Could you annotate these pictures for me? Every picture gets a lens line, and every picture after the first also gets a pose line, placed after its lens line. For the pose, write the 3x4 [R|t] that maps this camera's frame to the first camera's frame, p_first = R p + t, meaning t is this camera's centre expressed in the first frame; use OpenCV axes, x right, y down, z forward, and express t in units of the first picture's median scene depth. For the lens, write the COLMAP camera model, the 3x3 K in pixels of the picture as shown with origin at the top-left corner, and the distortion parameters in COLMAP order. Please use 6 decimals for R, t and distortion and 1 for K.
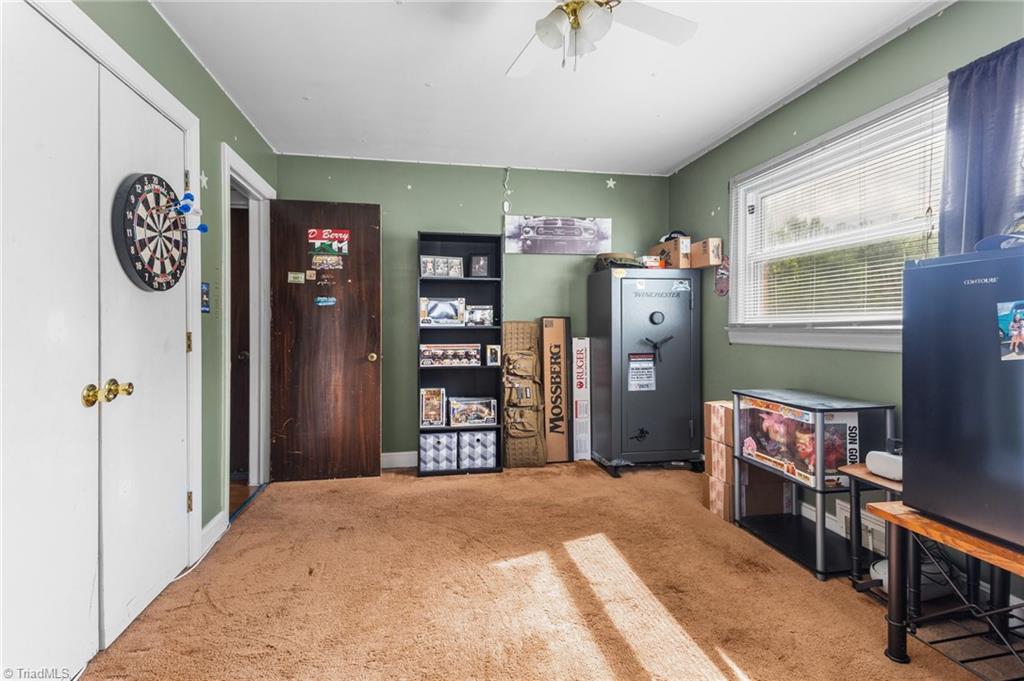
lens RADIAL K [[500.0, 0, 510.3], [0, 500.0, 342.1], [0, 0, 1]] dist [-0.084604, 0.041778]
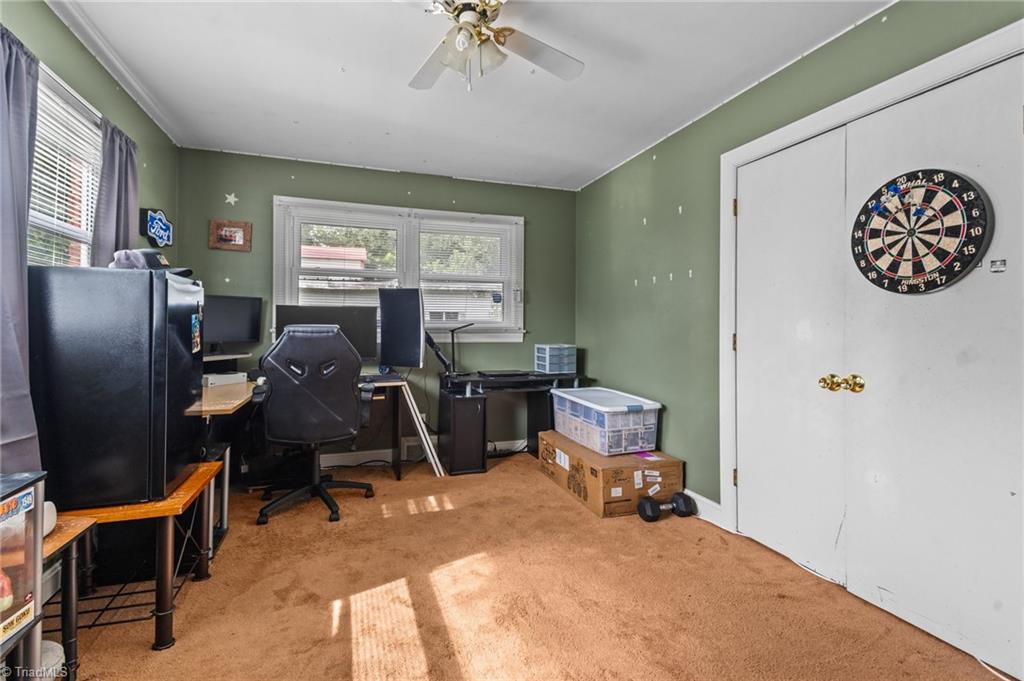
lens RADIAL K [[500.0, 0, 510.3], [0, 500.0, 342.1], [0, 0, 1]] dist [-0.084604, 0.041778]
pose [[-0.989402, 0.002234, -0.145184, 0.183033], [-0.006533, 0.998184, 0.059884, -0.066784], [0.145054, 0.060197, -0.987591, 1.905682]]
